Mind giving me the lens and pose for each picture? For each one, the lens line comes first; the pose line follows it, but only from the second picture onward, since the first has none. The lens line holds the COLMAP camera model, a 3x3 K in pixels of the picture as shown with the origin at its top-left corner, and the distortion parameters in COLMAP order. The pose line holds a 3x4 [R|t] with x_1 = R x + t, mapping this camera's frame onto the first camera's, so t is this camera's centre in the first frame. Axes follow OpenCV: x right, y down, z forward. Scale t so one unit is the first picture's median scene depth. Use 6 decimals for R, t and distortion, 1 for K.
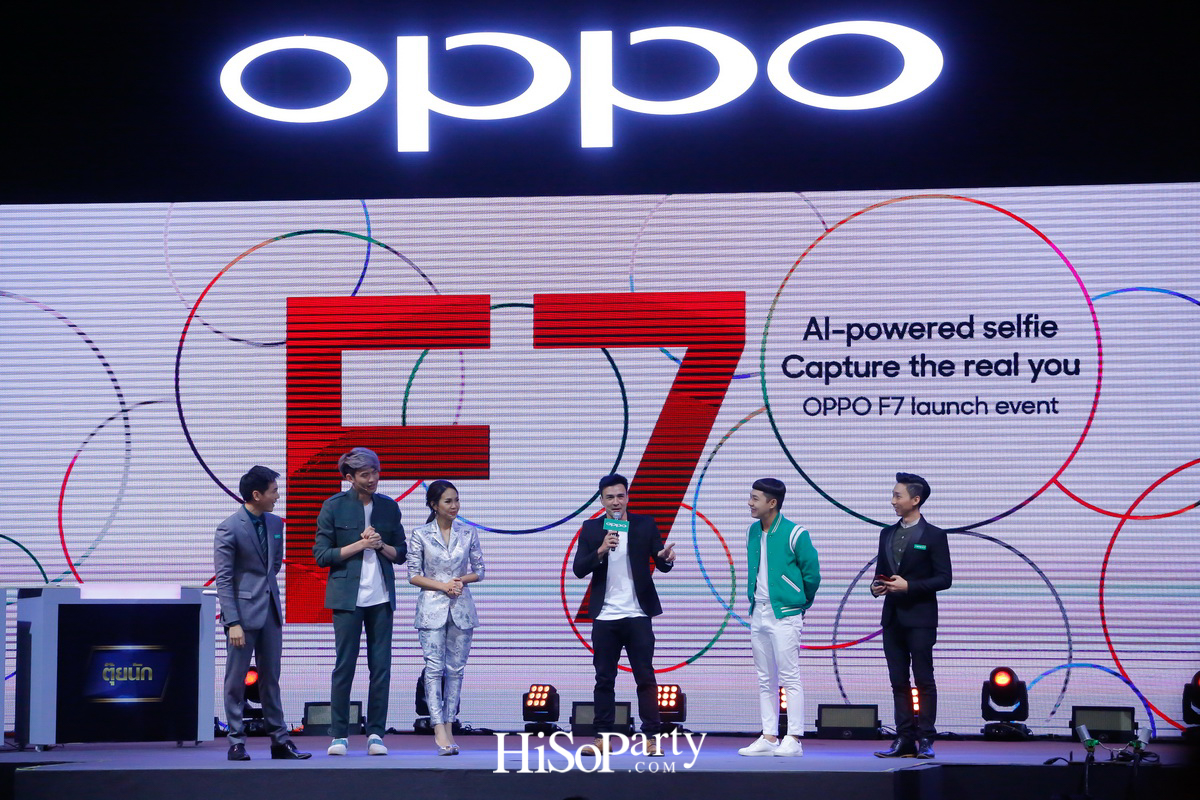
lens RADIAL K [[4480.0, 0, 600.0], [0, 4480.0, 400.0], [0, 0, 1]] dist [0.528669, 4.477267]
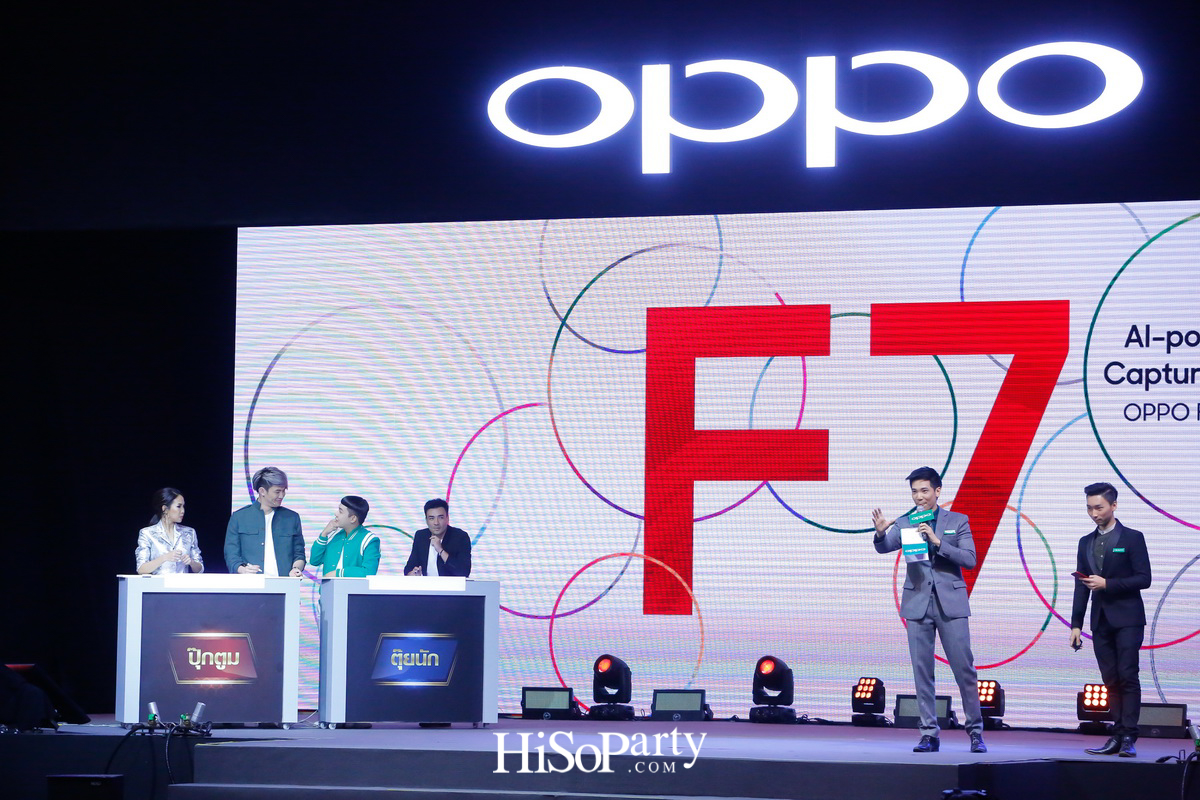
lens RADIAL K [[4480.0, 0, 600.0], [0, 4480.0, 400.0], [0, 0, 1]] dist [0.528669, 4.477267]
pose [[0.973163, 0.001510, -0.230111, 0.166308], [-0.000907, 0.999996, 0.002730, -0.003964], [0.230115, -0.002448, 0.973160, -0.032060]]
